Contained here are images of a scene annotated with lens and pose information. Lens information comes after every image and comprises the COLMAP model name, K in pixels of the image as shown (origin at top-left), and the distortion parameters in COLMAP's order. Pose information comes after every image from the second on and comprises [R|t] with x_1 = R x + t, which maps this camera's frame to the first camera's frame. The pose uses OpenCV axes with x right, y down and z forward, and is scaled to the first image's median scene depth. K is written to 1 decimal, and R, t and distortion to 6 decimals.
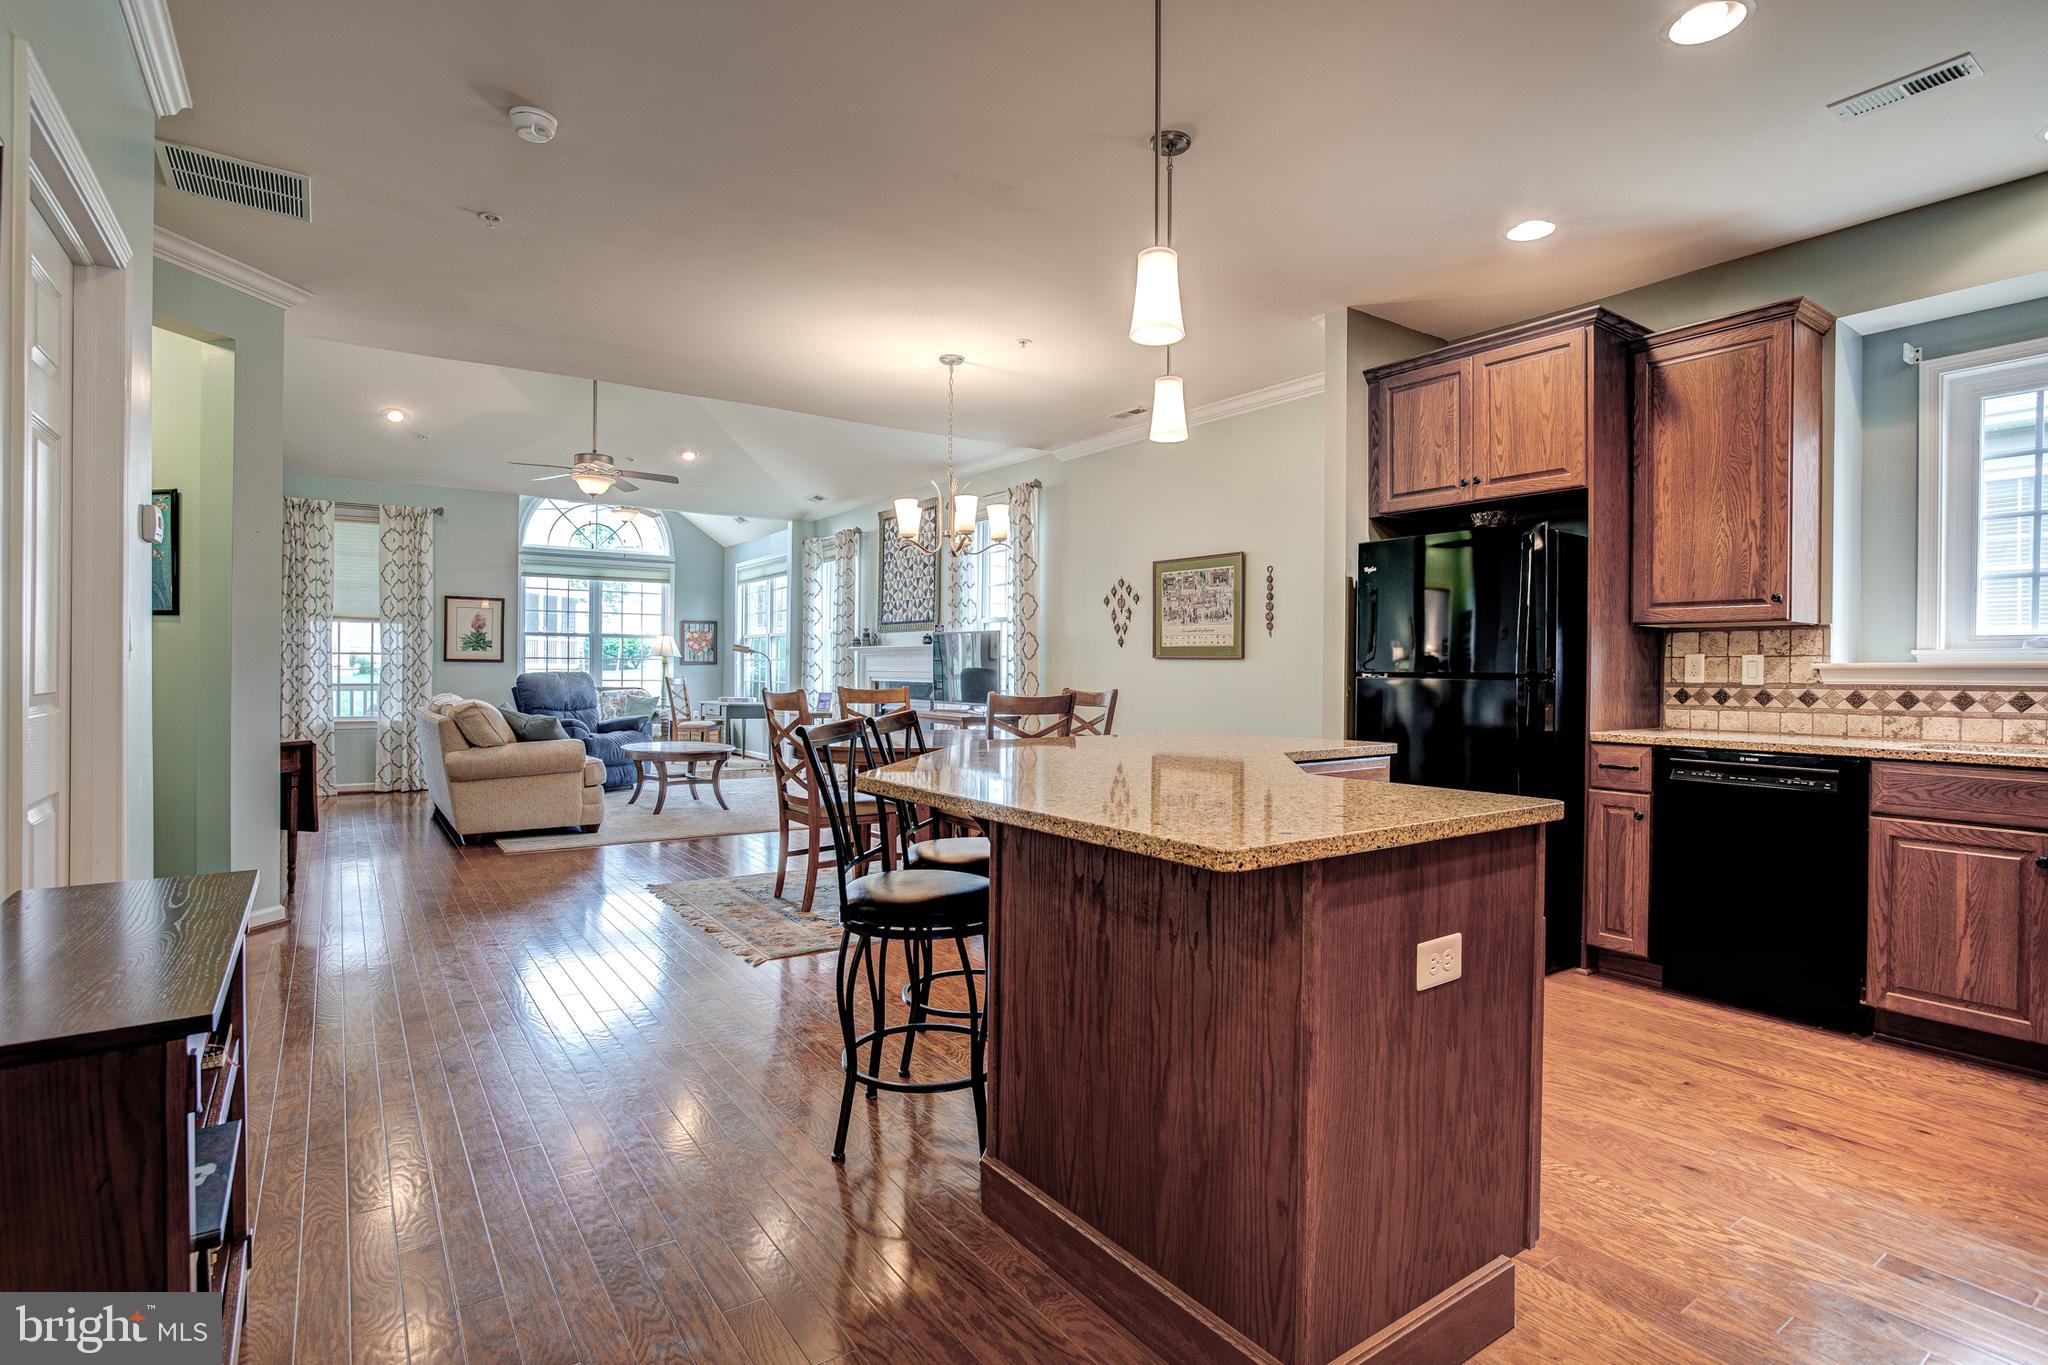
lens RADIAL K [[1009.4, 0, 1020.3], [0, 1009.4, 670.5], [0, 0, 1]] dist [-0.054199, 0.023876]
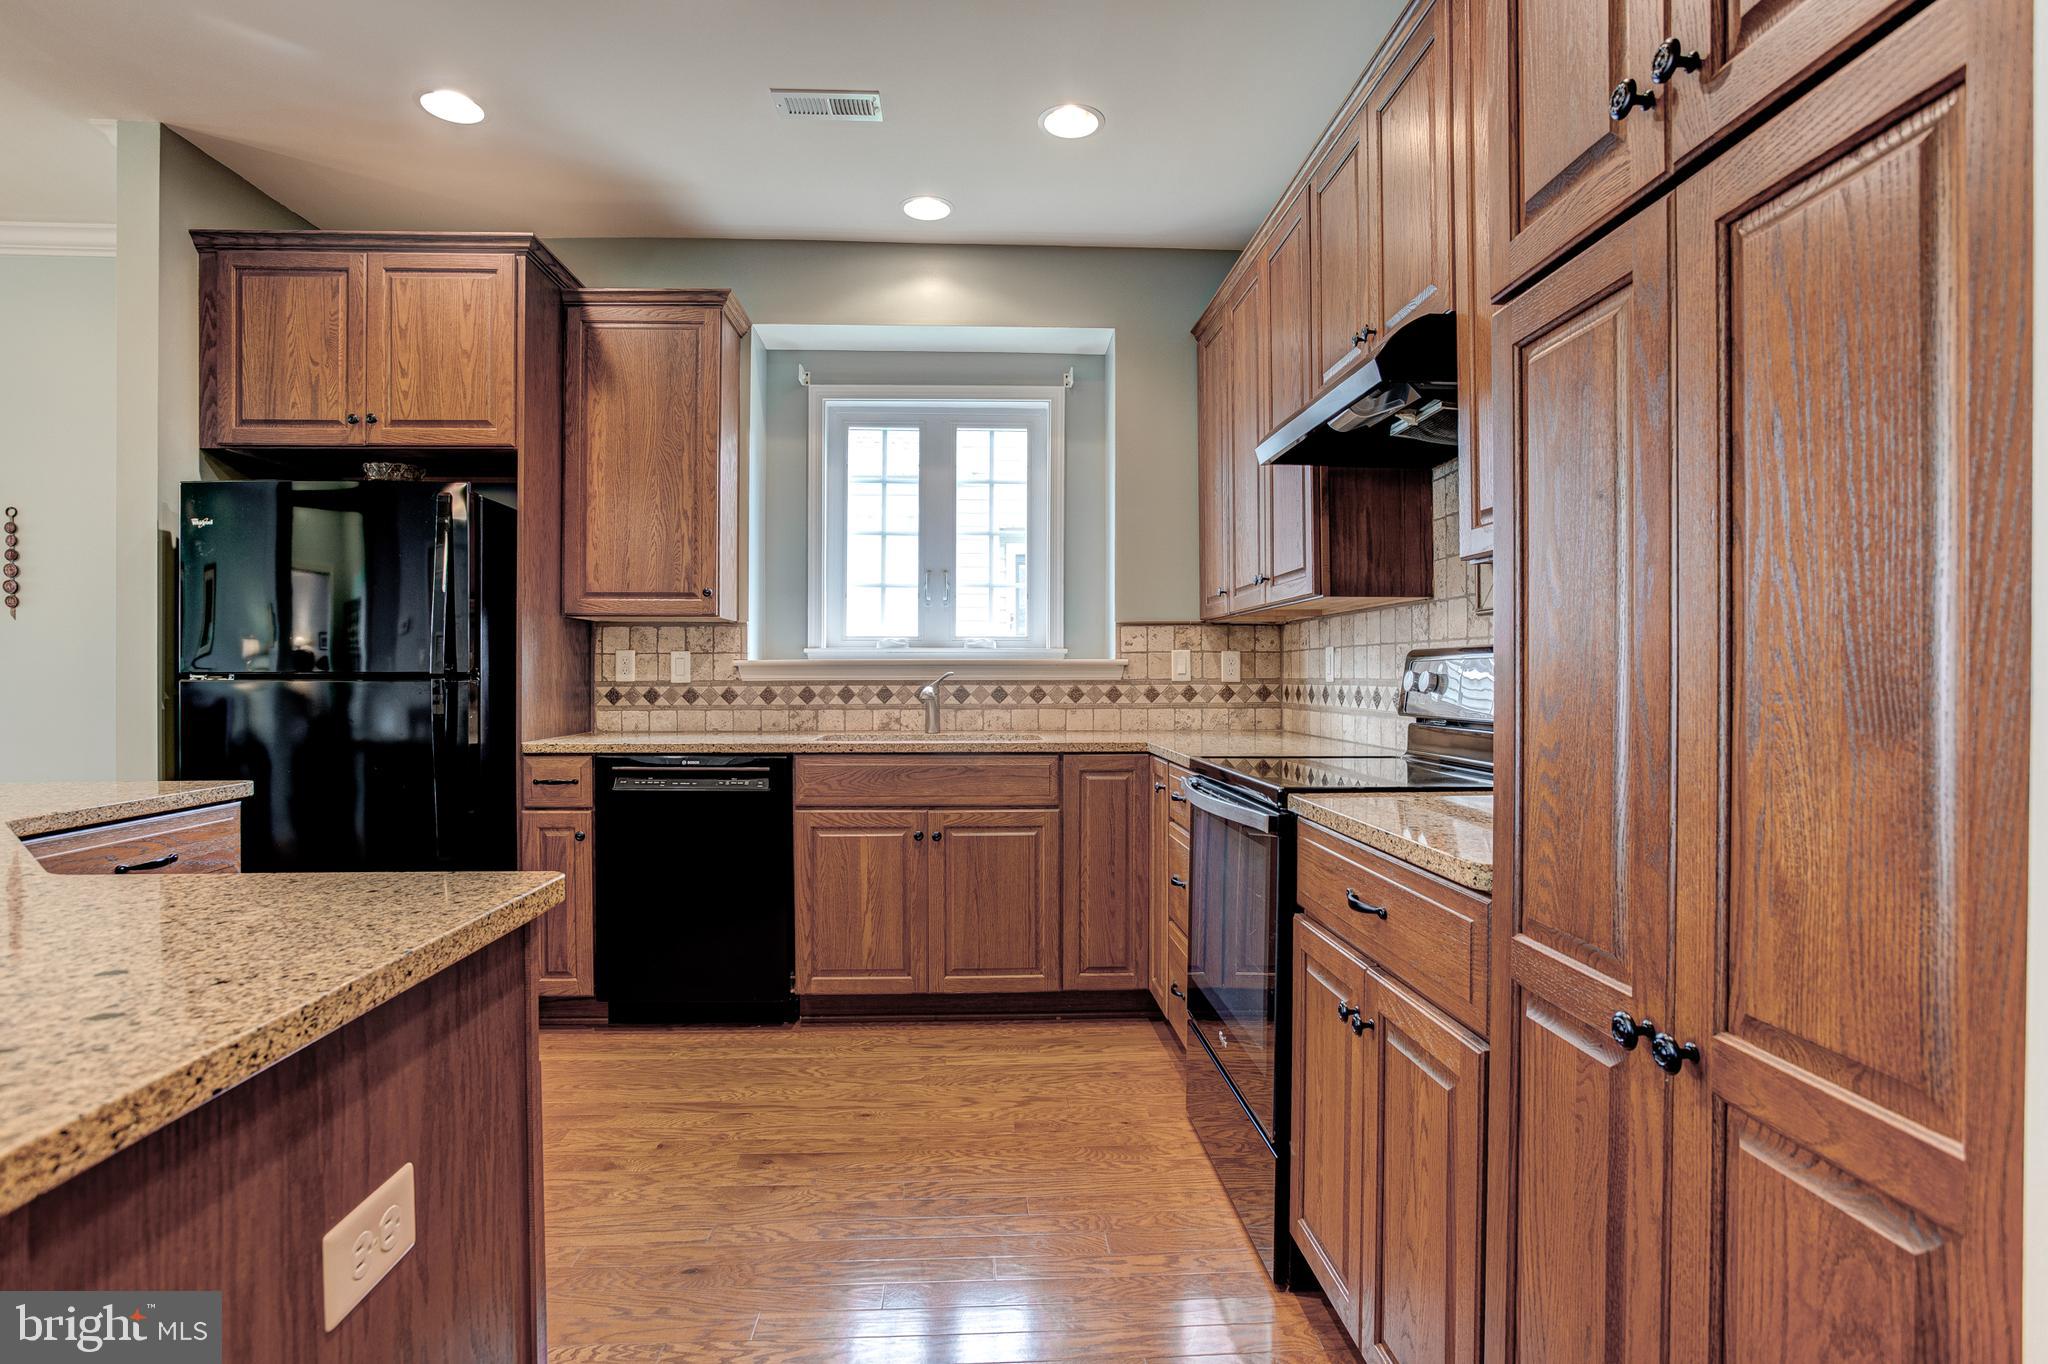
lens RADIAL K [[1037.9, 0, 1024.0], [0, 1037.9, 682.0], [0, 0, 1]] dist [-0.051222, 0.030575]
pose [[0.528971, -0.014115, 0.848523, 0.060985], [0.004429, 0.999894, 0.013872, 0.001140], [-0.848629, -0.003580, 0.528977, 0.173788]]
